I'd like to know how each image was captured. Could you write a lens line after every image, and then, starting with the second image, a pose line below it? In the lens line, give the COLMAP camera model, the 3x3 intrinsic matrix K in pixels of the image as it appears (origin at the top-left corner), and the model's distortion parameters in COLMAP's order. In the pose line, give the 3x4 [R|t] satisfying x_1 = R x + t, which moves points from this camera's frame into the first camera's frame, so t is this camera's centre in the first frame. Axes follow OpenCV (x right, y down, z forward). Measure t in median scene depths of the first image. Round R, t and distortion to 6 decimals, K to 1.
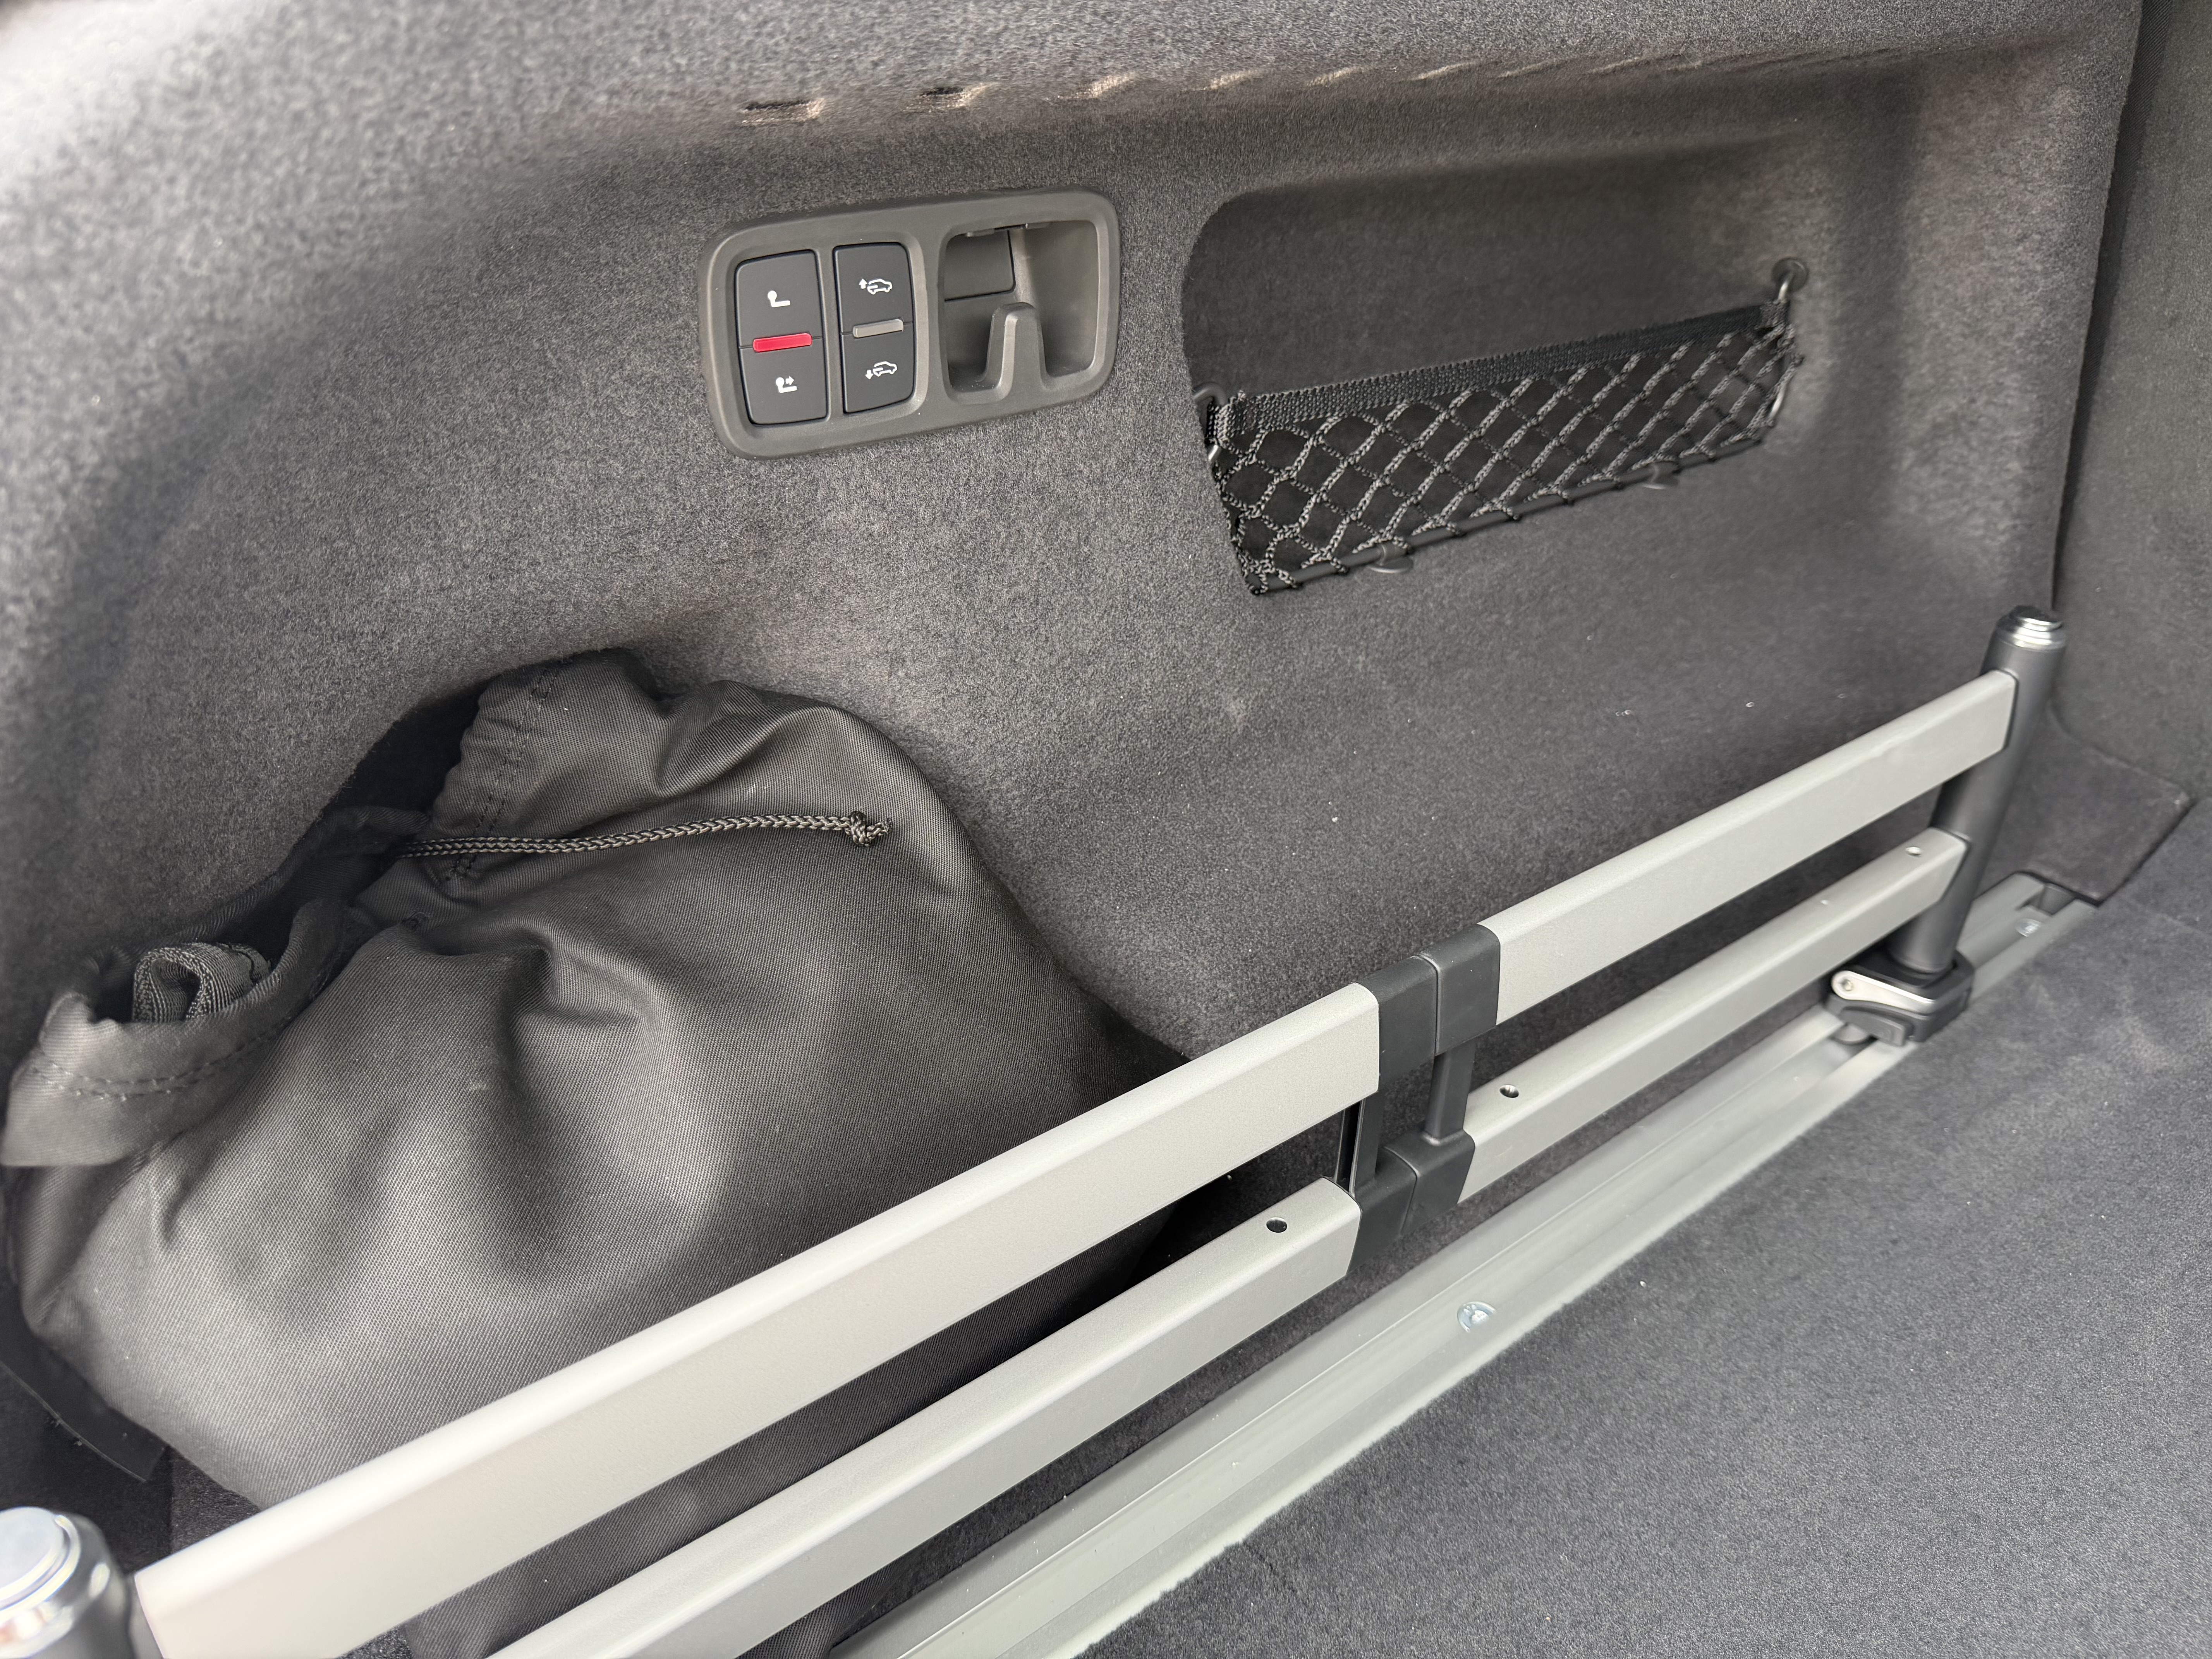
lens RADIAL K [[1565.8, 0, 1115.8], [0, 1565.8, 840.5], [0, 0, 1]] dist [-0.004754, -0.010532]
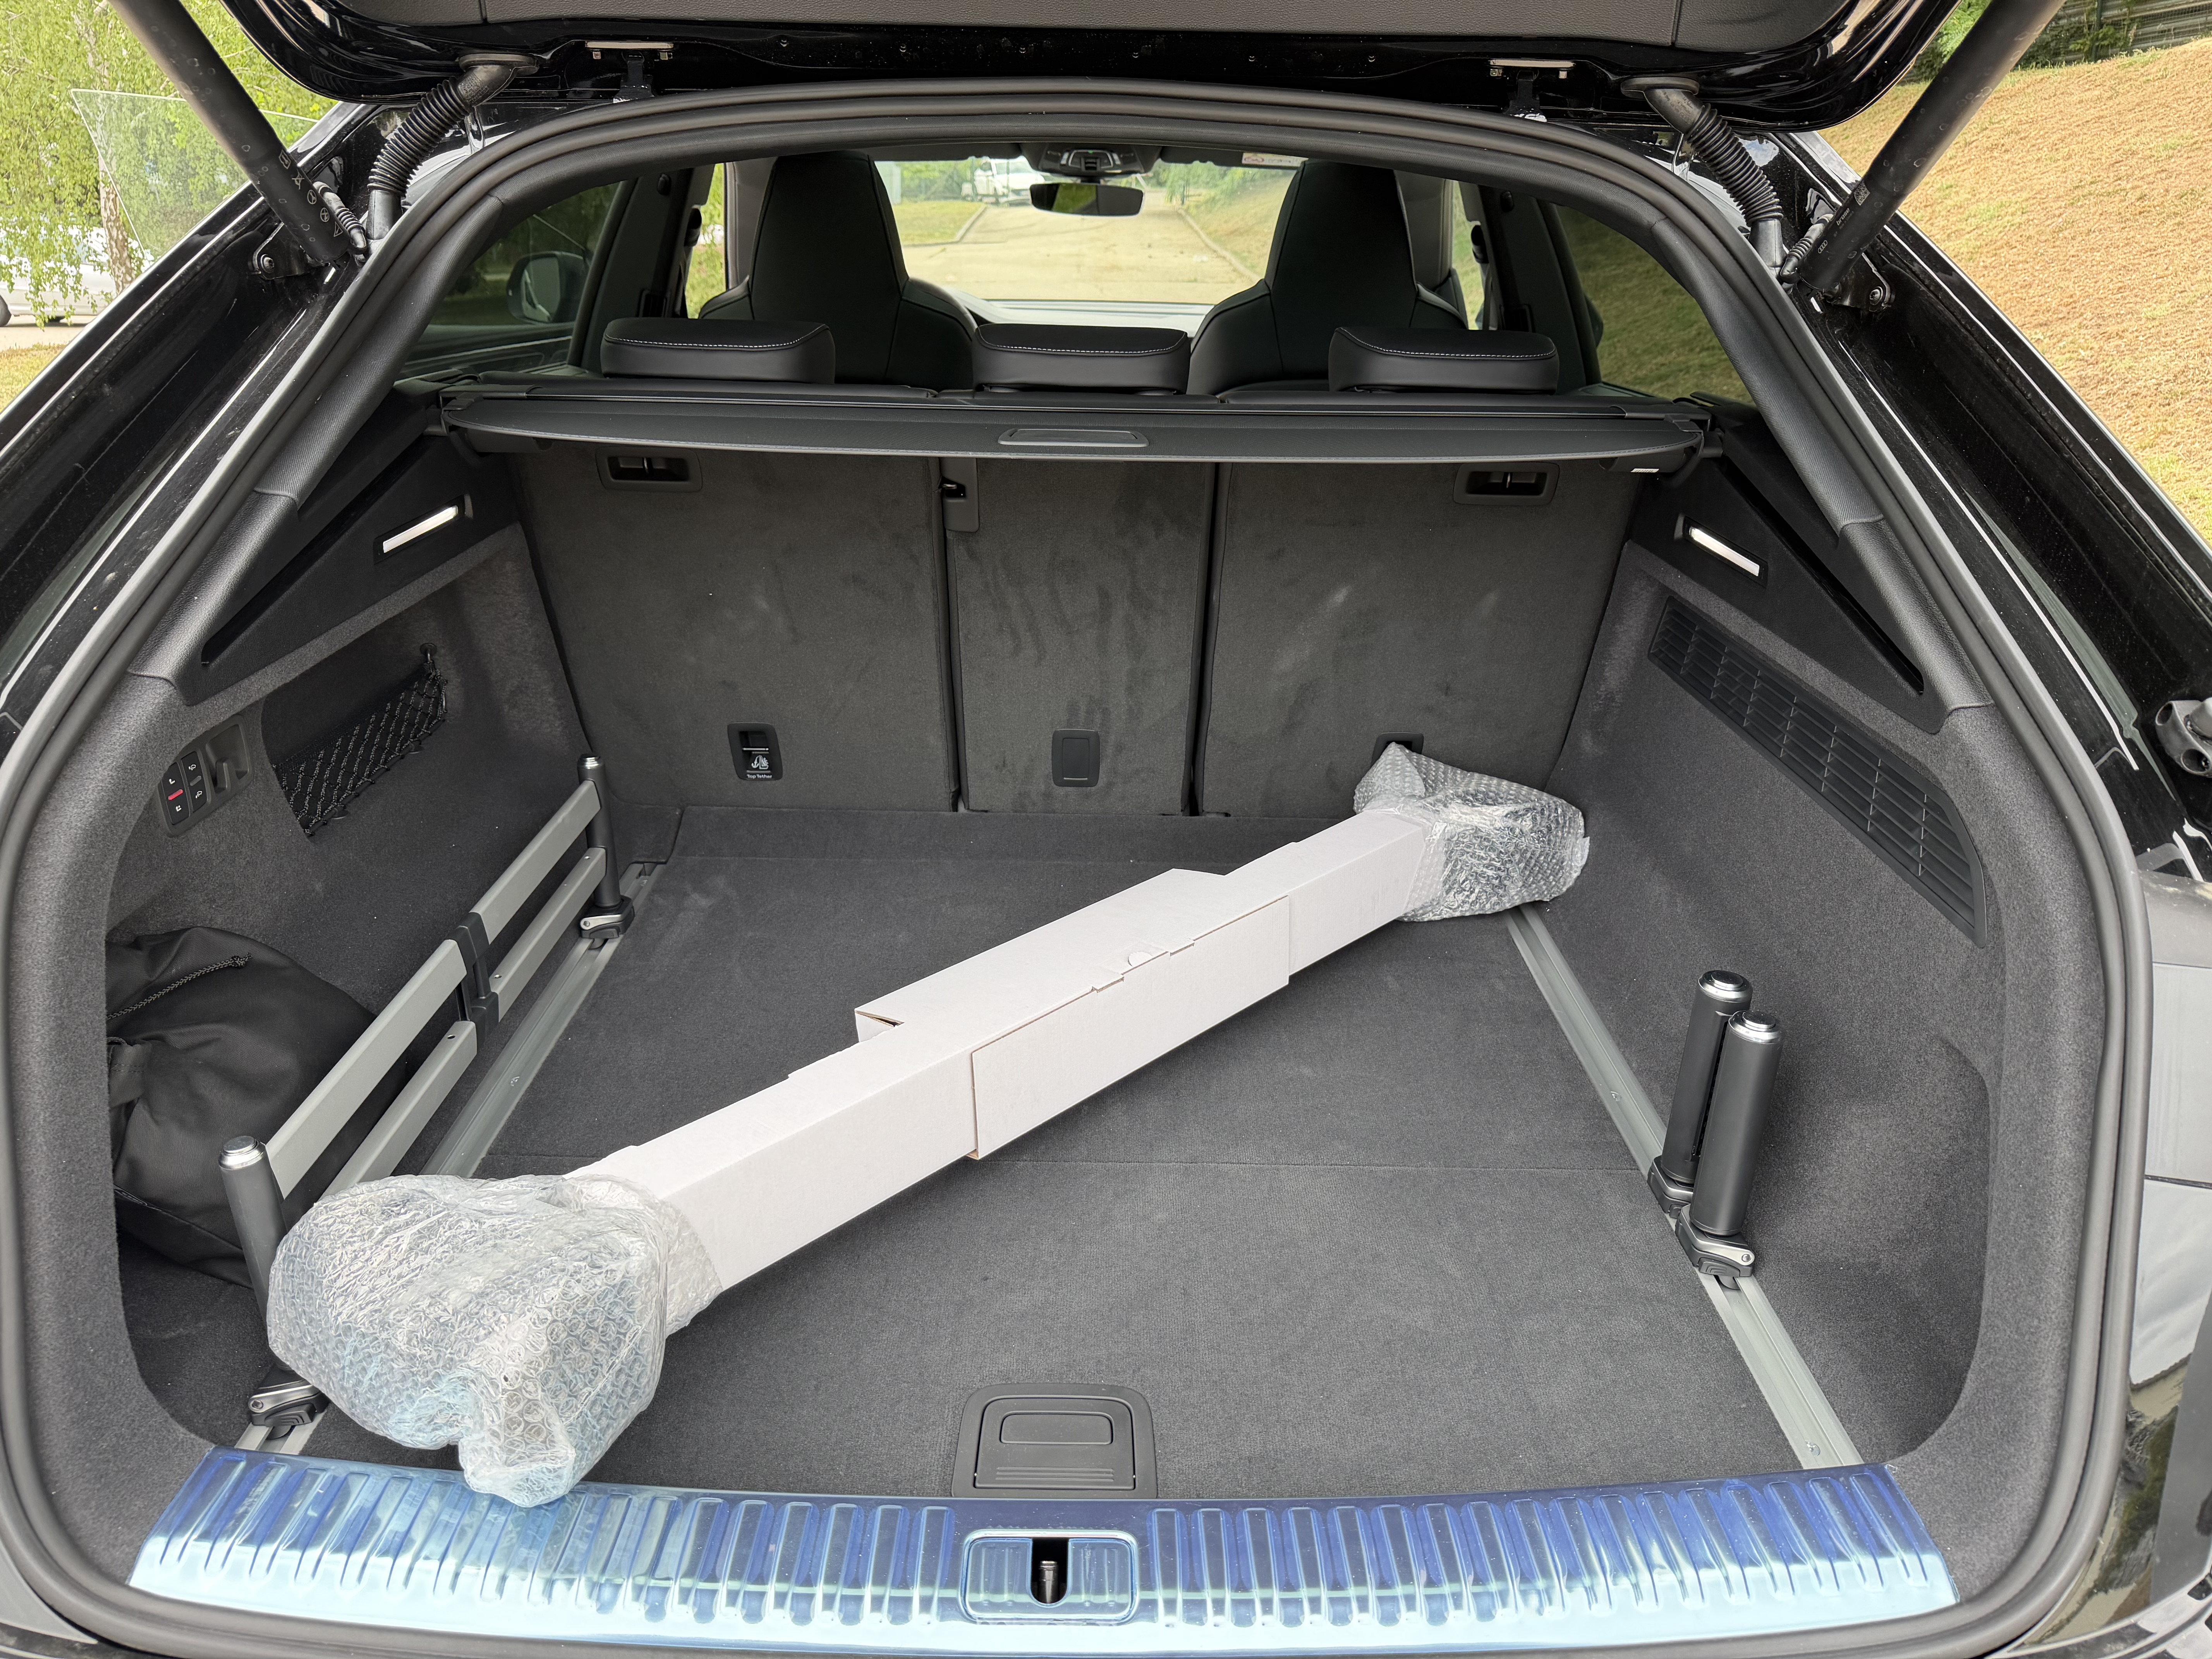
lens RADIAL K [[1565.8, 0, 1115.8], [0, 1565.8, 840.5], [0, 0, 1]] dist [-0.004754, -0.010532]
pose [[0.605307, -0.324499, 0.726846, -0.723442], [0.415618, 0.907618, 0.059084, 0.171591], [-0.678871, 0.266326, 0.684255, -1.185699]]
